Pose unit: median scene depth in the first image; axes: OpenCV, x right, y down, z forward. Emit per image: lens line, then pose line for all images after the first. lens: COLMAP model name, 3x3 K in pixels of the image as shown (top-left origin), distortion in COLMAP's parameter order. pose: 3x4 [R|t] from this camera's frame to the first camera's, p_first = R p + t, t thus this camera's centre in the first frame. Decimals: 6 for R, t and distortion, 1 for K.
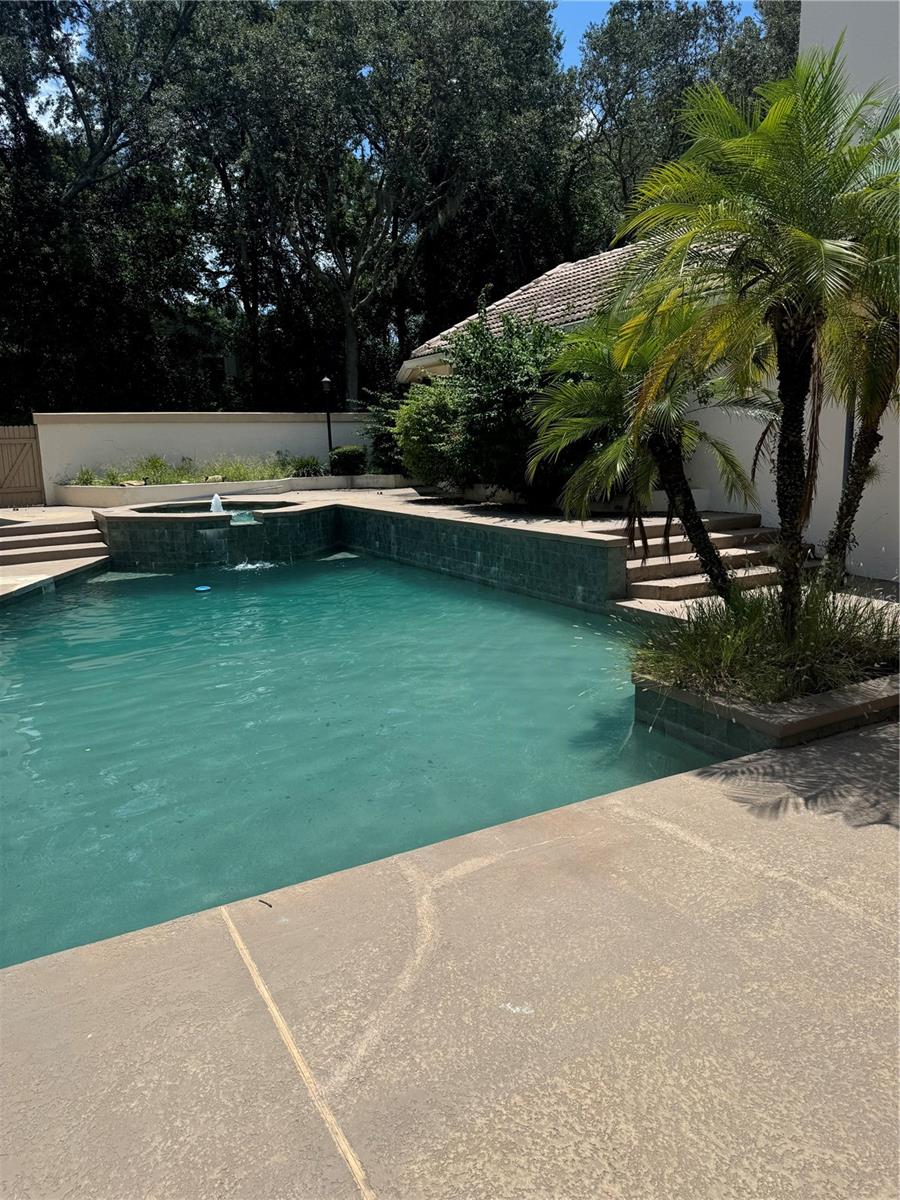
lens RADIAL K [[841.8, 0, 449.8], [0, 841.8, 607.3], [0, 0, 1]] dist [0.124595, -0.165229]
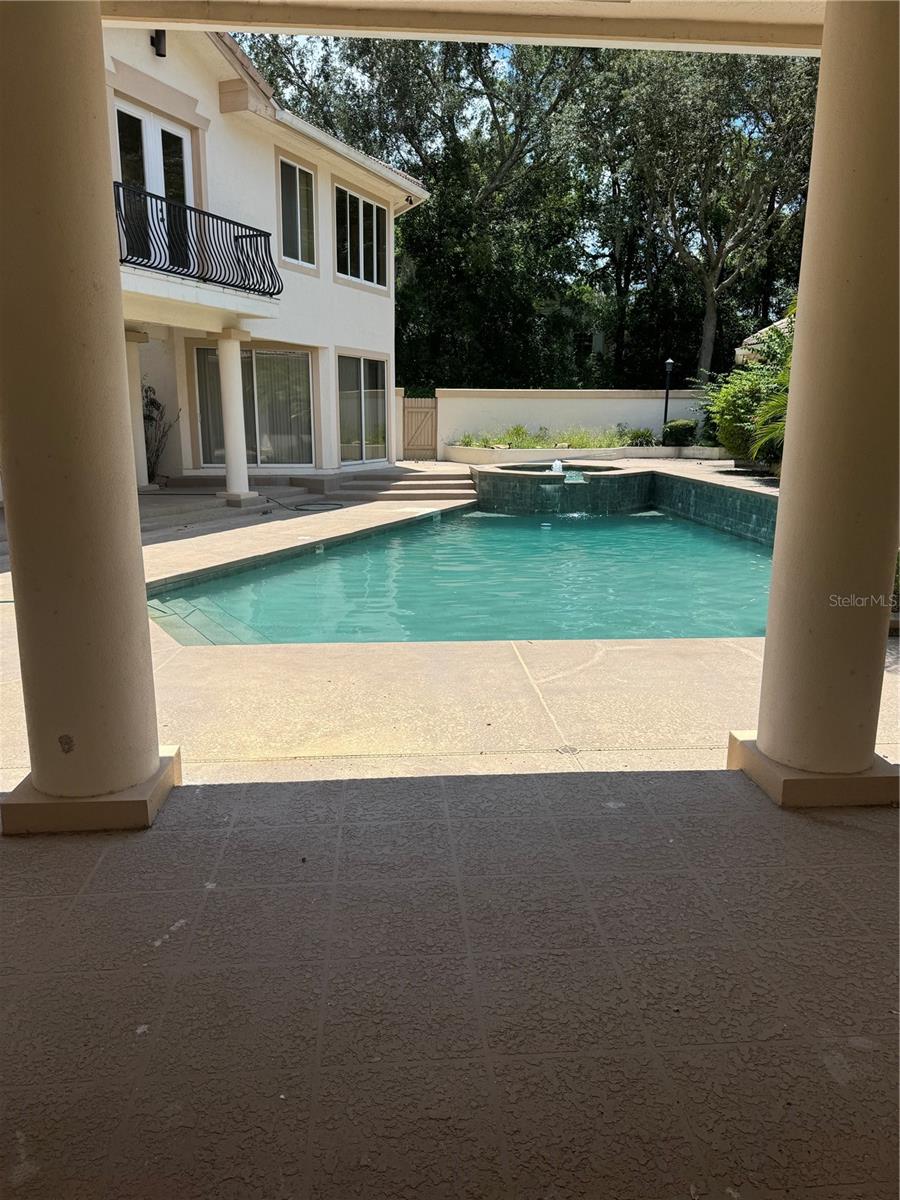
lens RADIAL K [[841.8, 0, 449.8], [0, 841.8, 607.3], [0, 0, 1]] dist [0.124595, -0.165229]
pose [[0.914893, 0.123014, -0.384497, 0.073064], [-0.108296, 0.992319, 0.059792, 0.024546], [0.388899, -0.013064, 0.921188, -0.189040]]
